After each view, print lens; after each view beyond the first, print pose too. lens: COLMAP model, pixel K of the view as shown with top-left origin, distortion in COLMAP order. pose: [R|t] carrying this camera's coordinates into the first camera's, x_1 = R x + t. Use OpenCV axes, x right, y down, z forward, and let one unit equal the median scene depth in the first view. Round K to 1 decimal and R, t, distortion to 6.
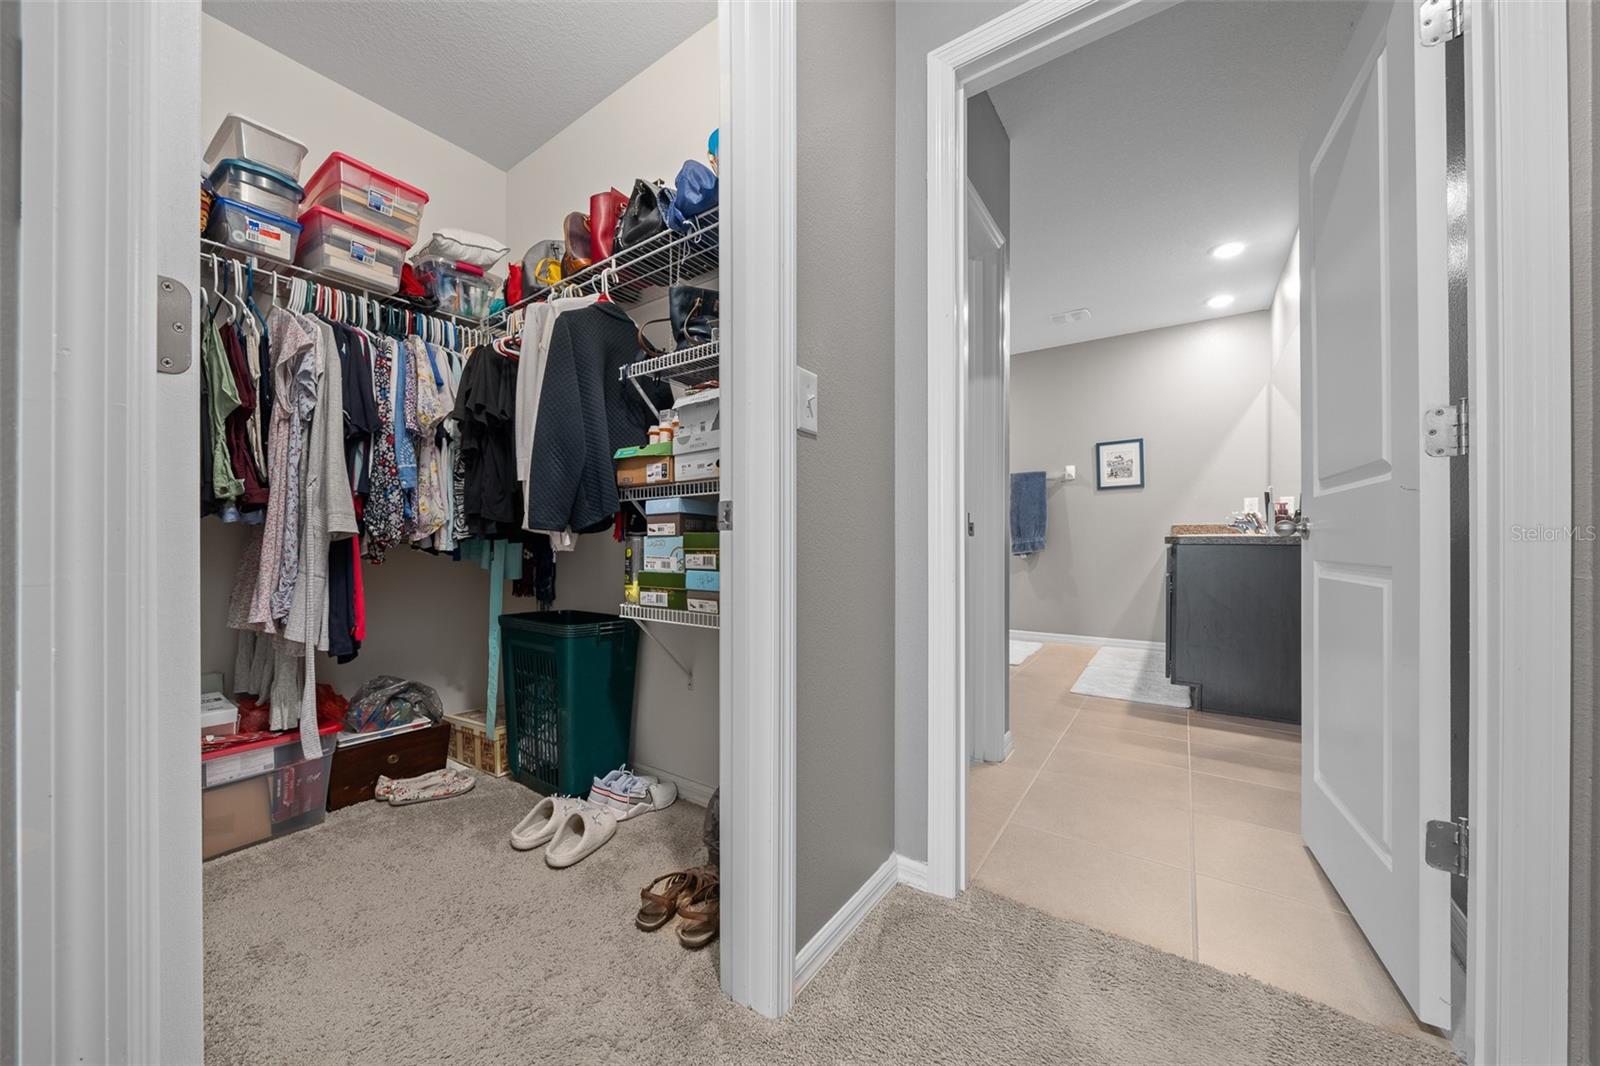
lens RADIAL K [[577.9, 0, 699.5], [0, 577.9, 532.7], [0, 0, 1]] dist [-0.000401, -0.000013]
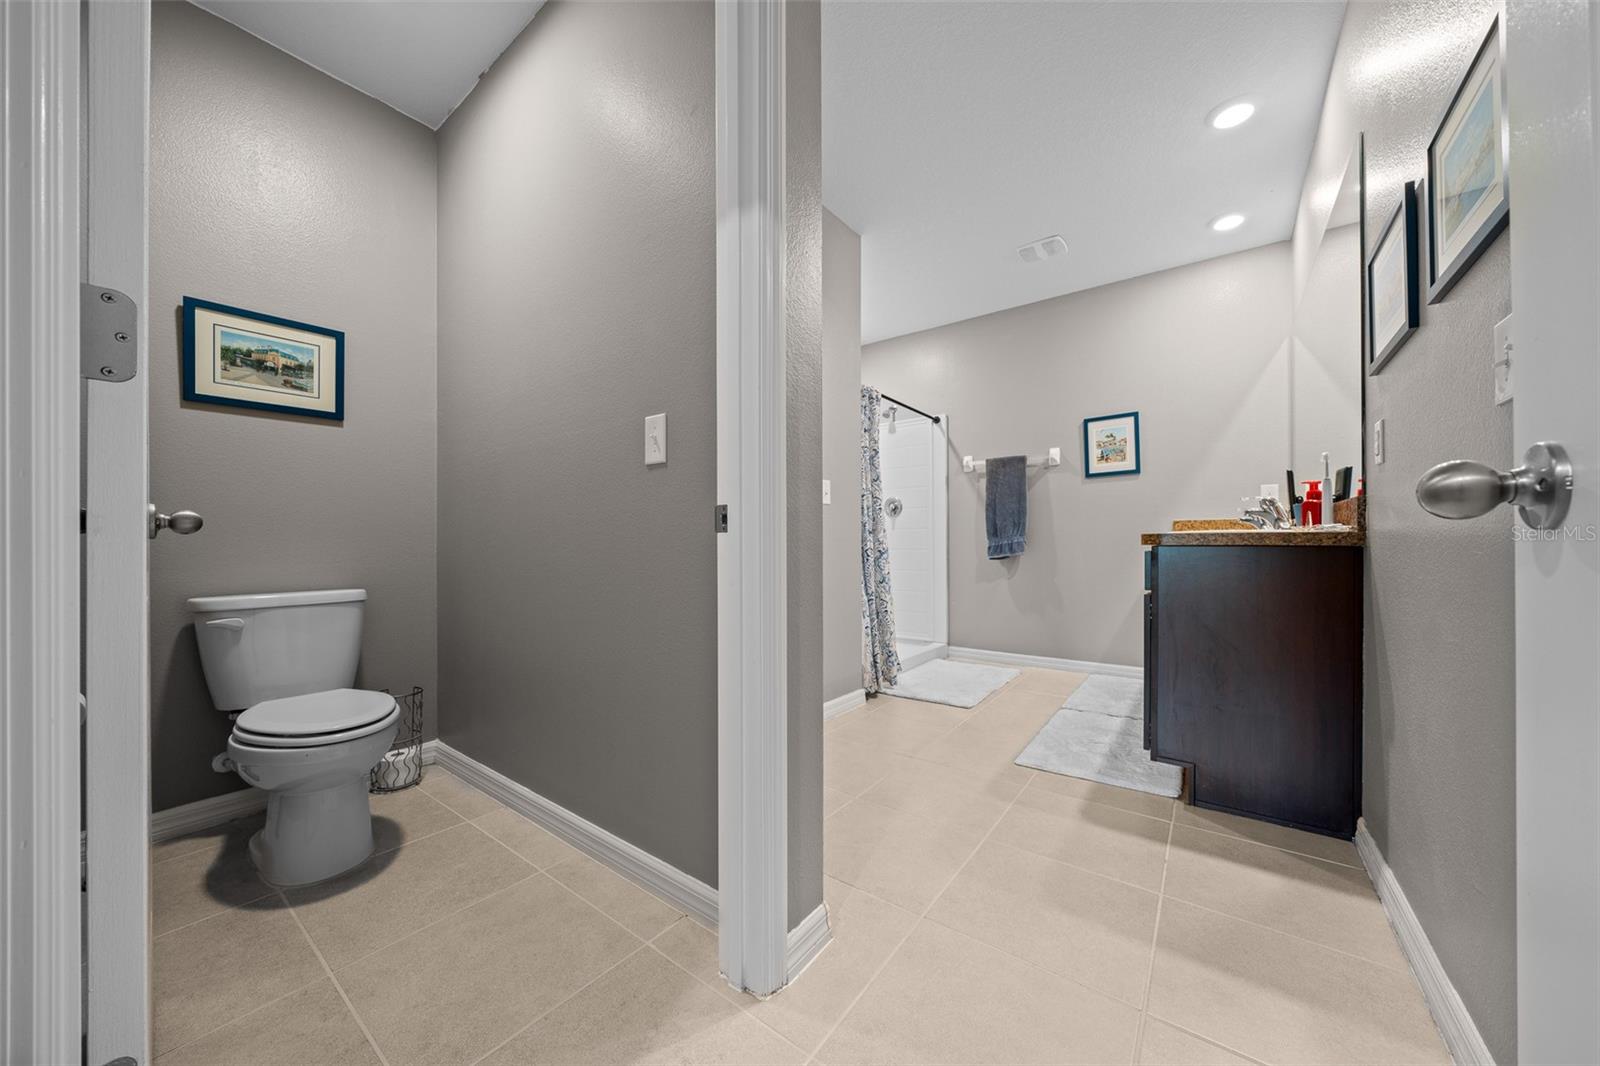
lens RADIAL K [[557.1, 0, 785.8], [0, 557.1, 535.5], [0, 0, 1]] dist [-0.001567, -0.000094]
pose [[0.999023, -0.007450, 0.043559, 0.265873], [0.007476, 0.999972, -0.000417, 0.003943], [-0.043555, 0.000742, 0.999051, 0.274490]]
